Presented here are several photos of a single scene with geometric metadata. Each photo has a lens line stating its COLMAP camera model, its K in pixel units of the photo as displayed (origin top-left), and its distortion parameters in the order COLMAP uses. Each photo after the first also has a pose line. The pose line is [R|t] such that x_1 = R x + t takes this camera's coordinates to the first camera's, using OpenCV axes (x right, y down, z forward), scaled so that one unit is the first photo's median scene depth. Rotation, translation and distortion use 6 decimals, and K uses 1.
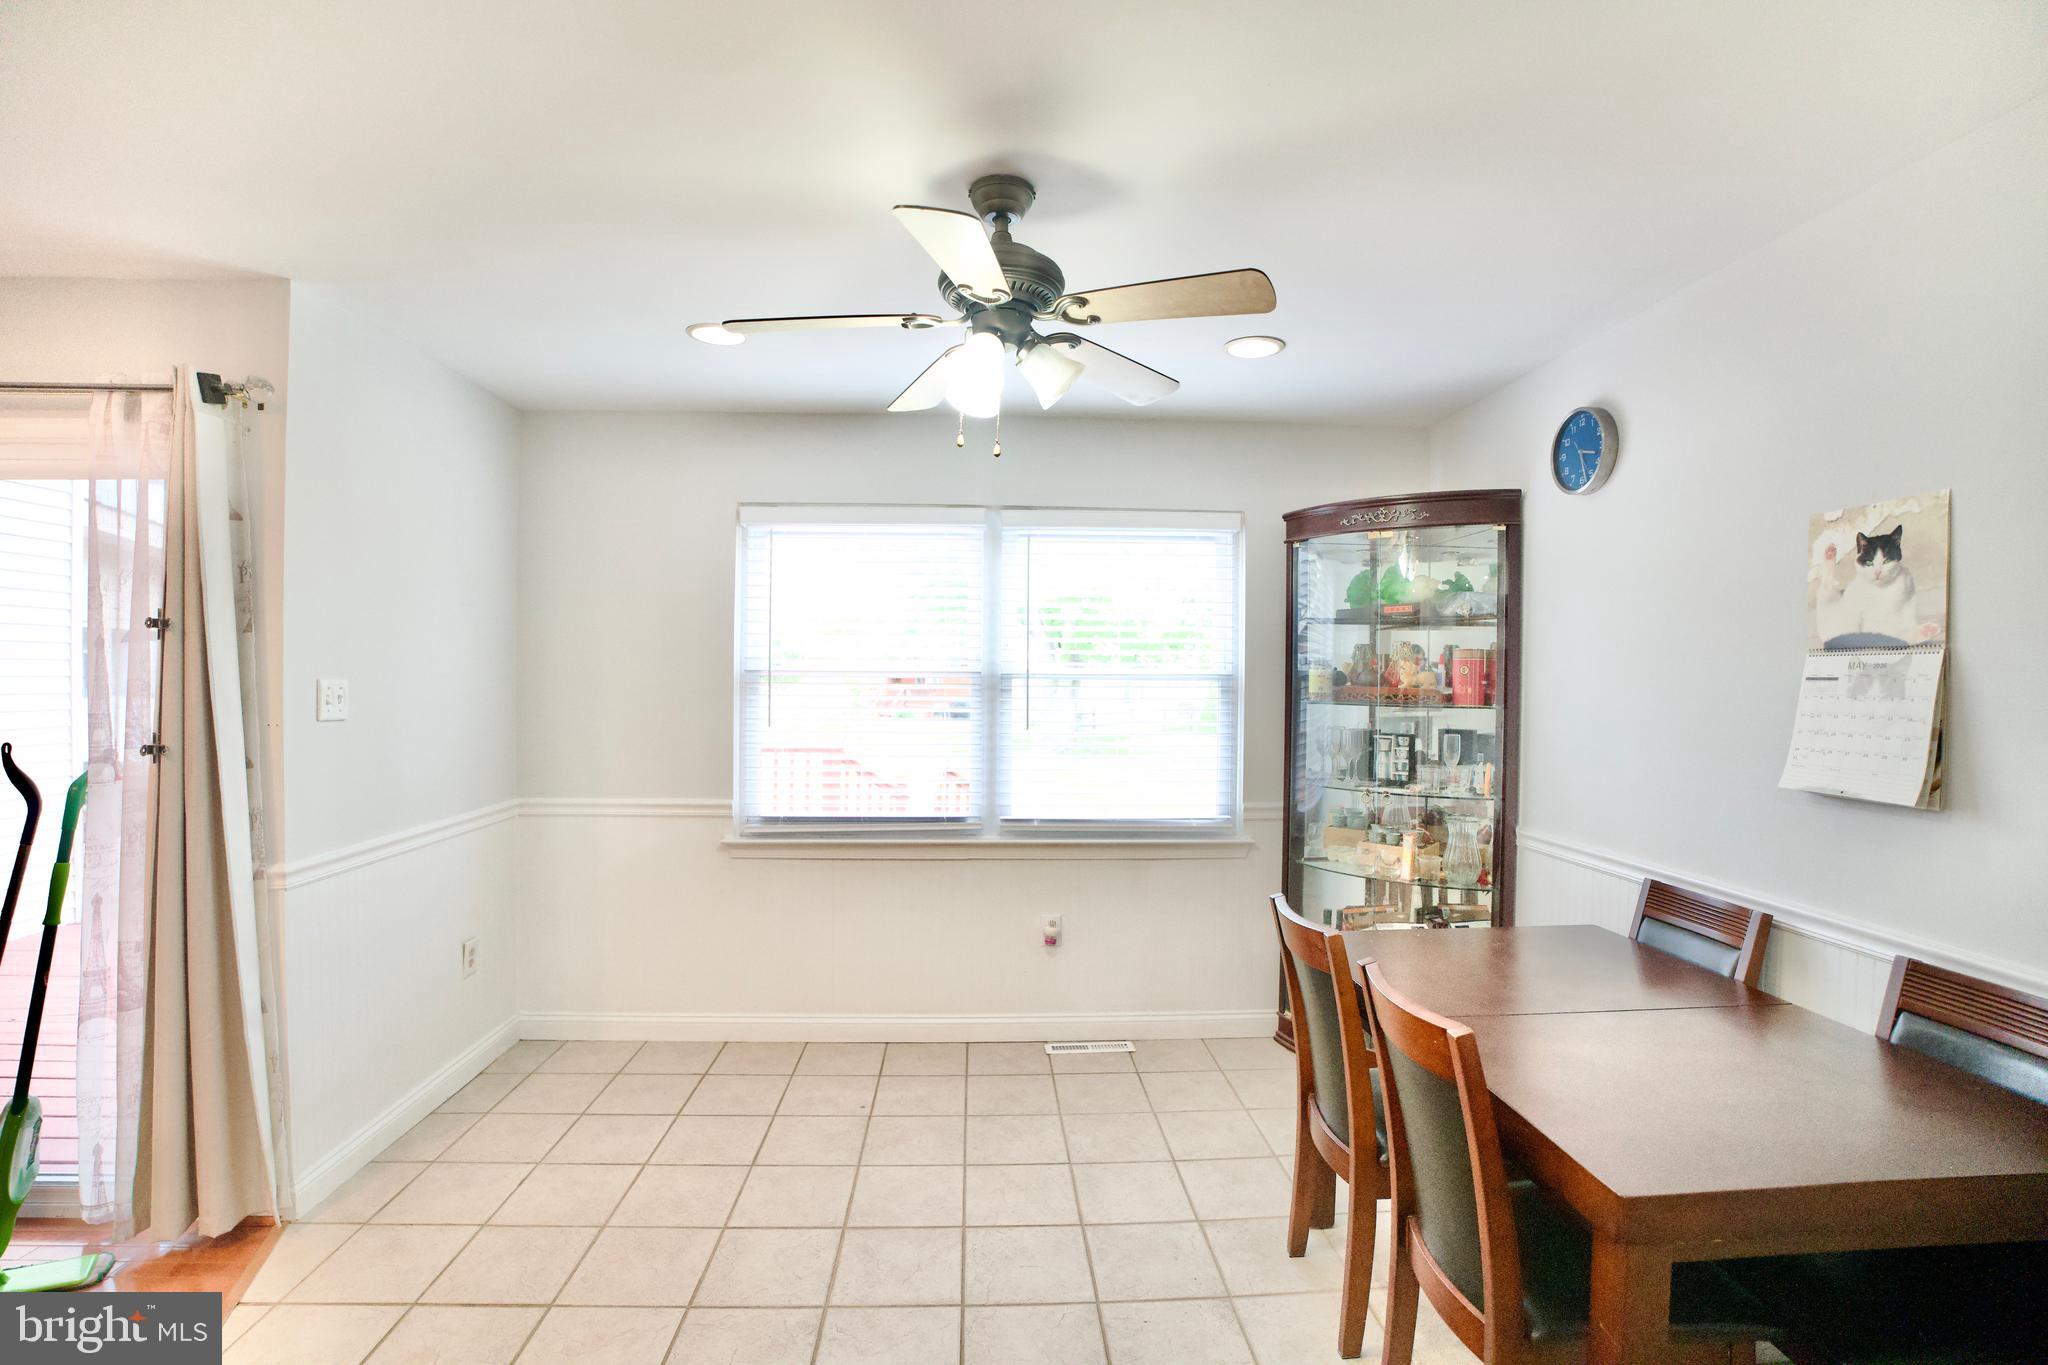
lens RADIAL K [[932.3, 0, 1024.0], [0, 932.3, 682.5], [0, 0, 1]] dist [-0.079335, 0.024256]
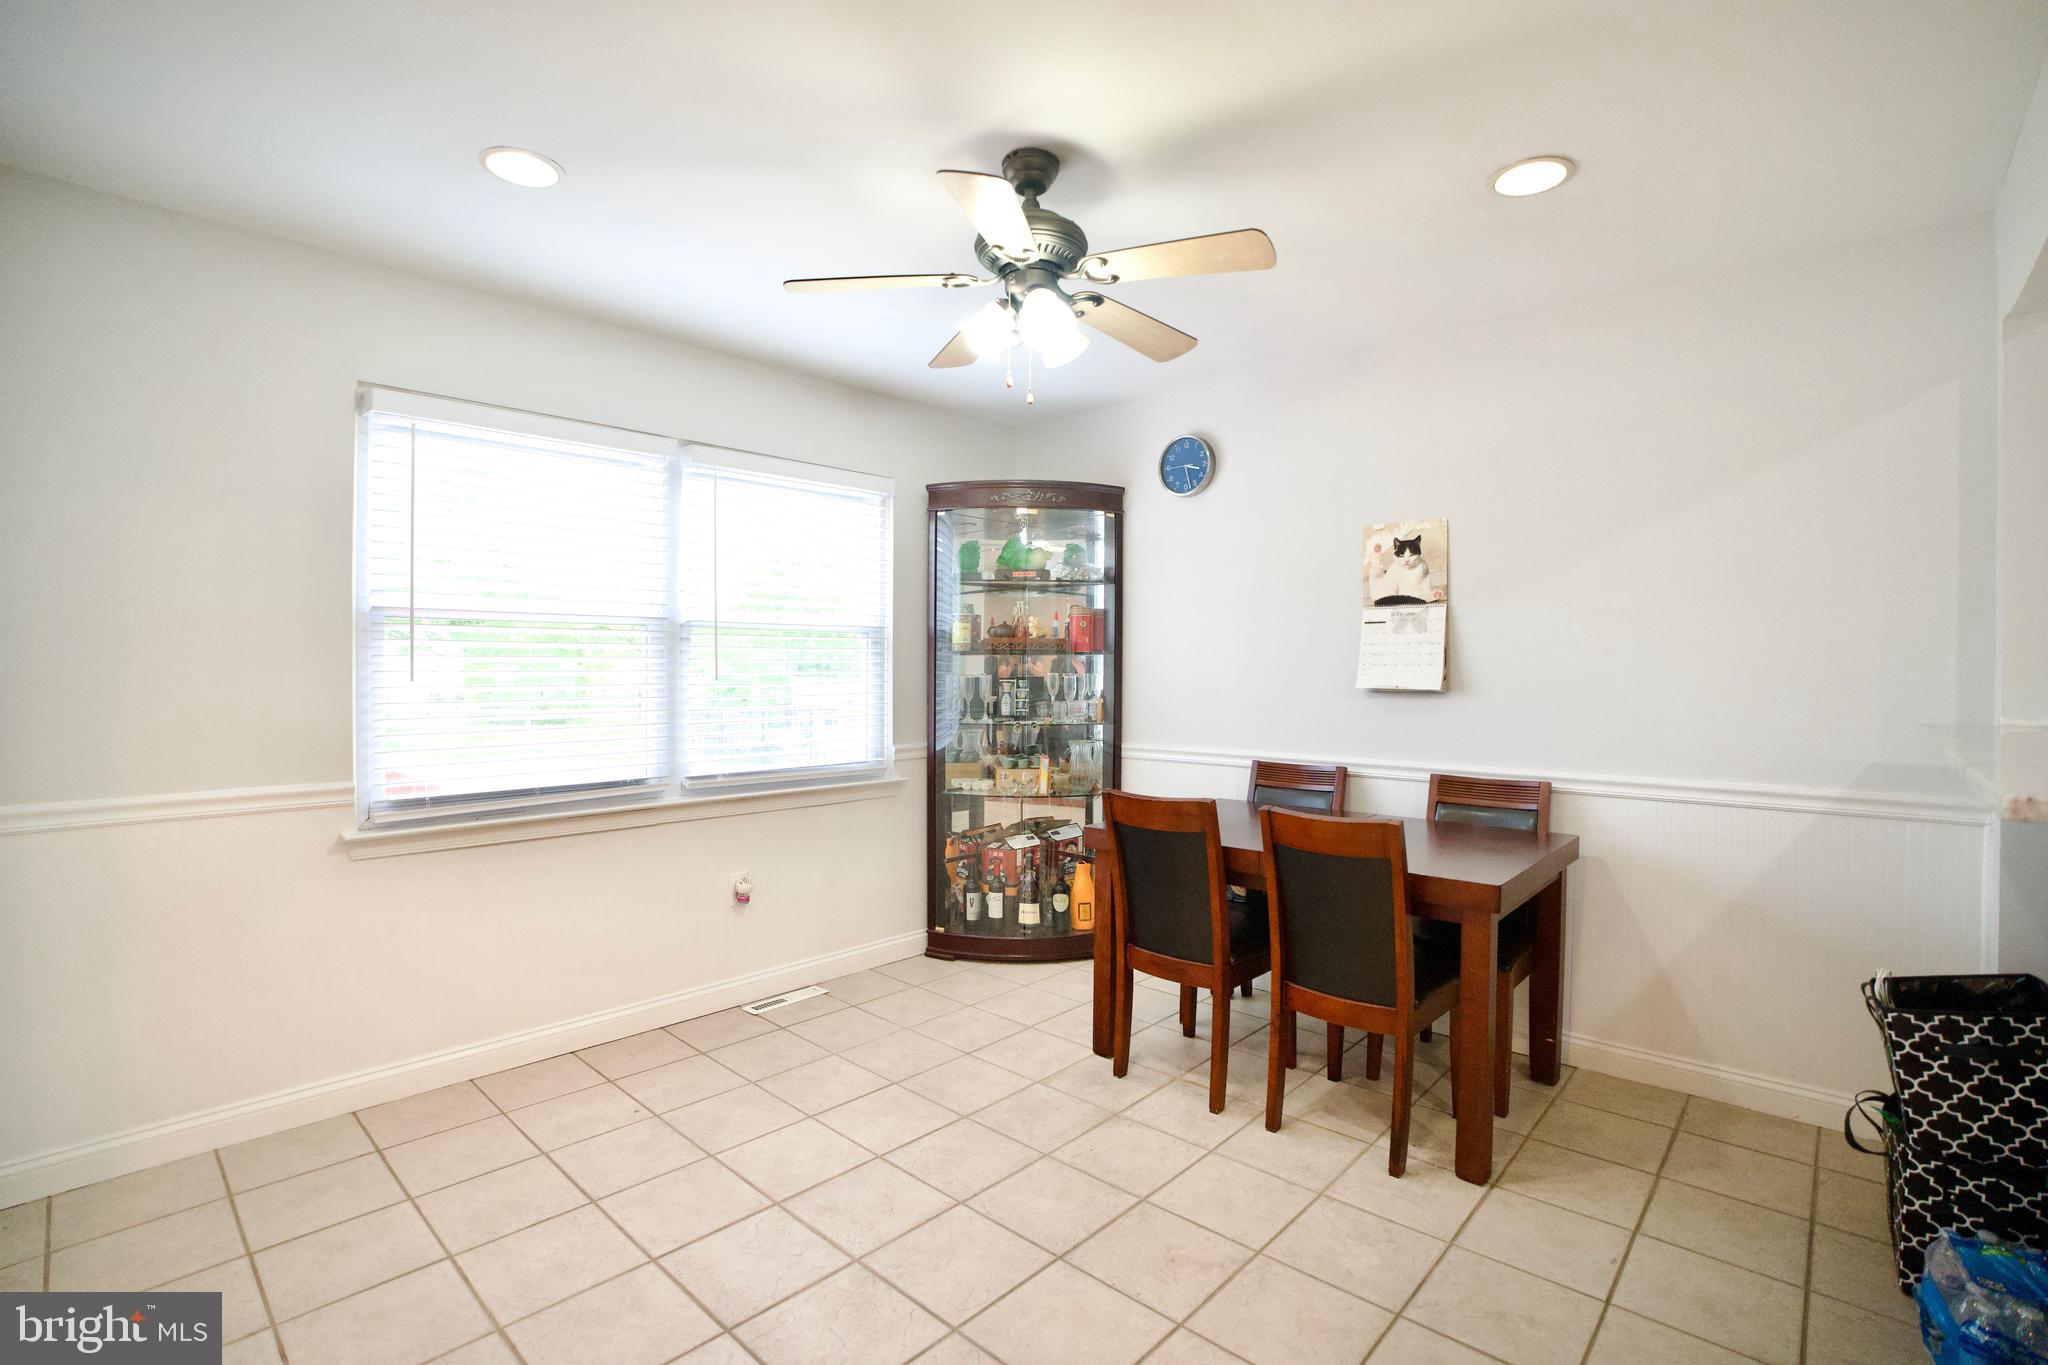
lens RADIAL K [[932.3, 0, 1024.0], [0, 932.3, 682.5], [0, 0, 1]] dist [-0.079335, 0.024256]
pose [[0.713373, -0.017007, 0.700578, -0.513703], [0.007508, 0.999834, 0.016627, 0.047952], [-0.700744, -0.006602, 0.713382, 0.137148]]
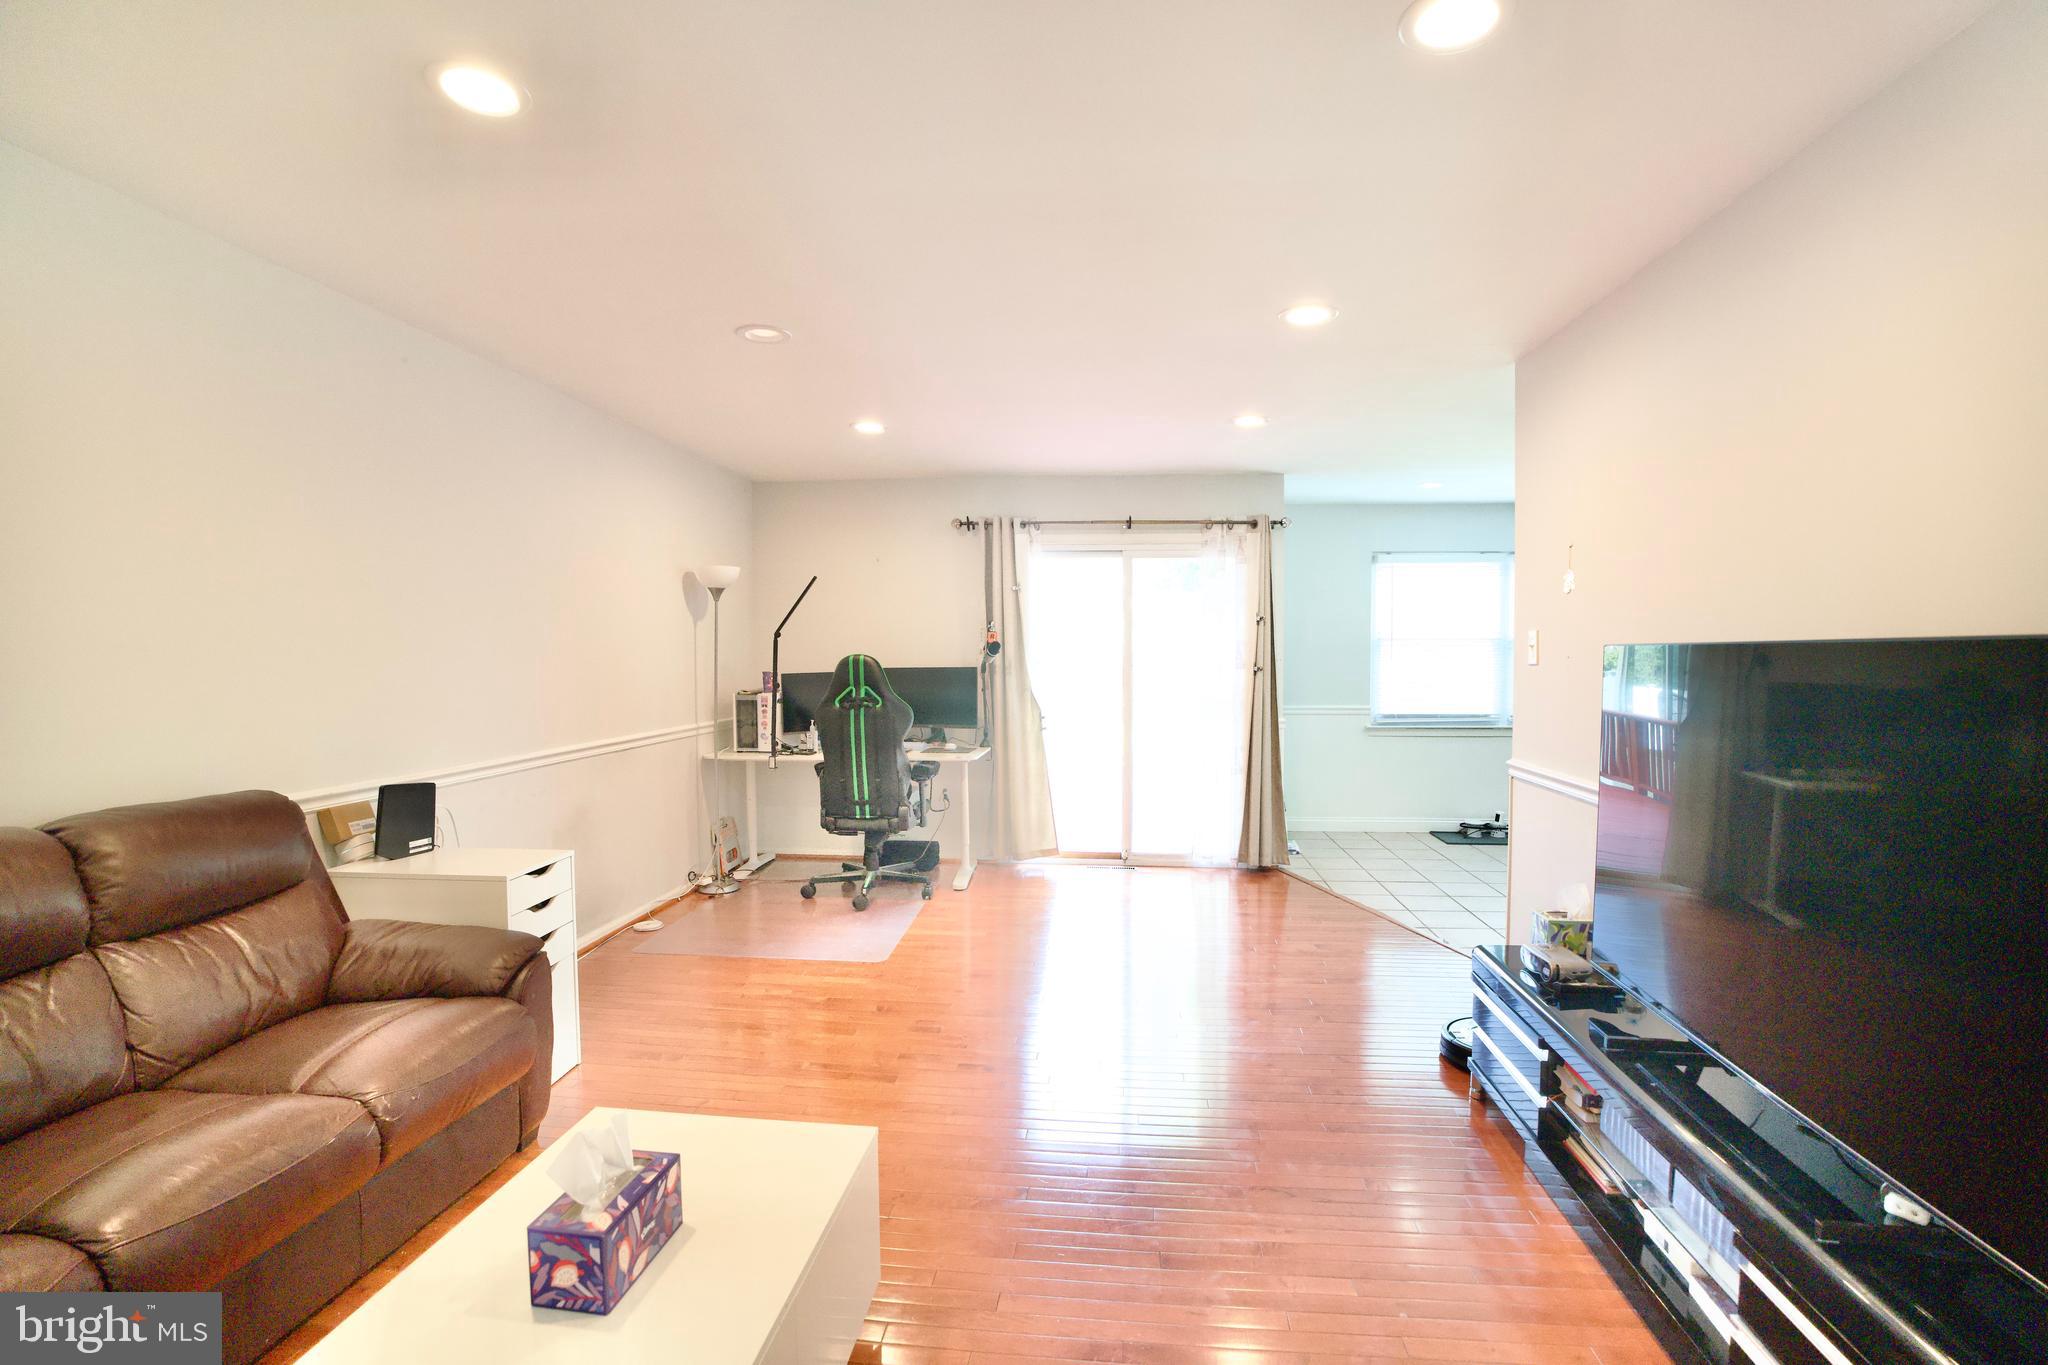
lens RADIAL K [[932.3, 0, 1024.0], [0, 932.3, 682.5], [0, 0, 1]] dist [-0.079335, 0.024256]
pose [[0.985972, -0.000885, -0.166908, -0.833957], [0.005249, 0.999656, 0.025708, 0.030916], [0.166828, -0.026224, 0.985637, -1.198222]]
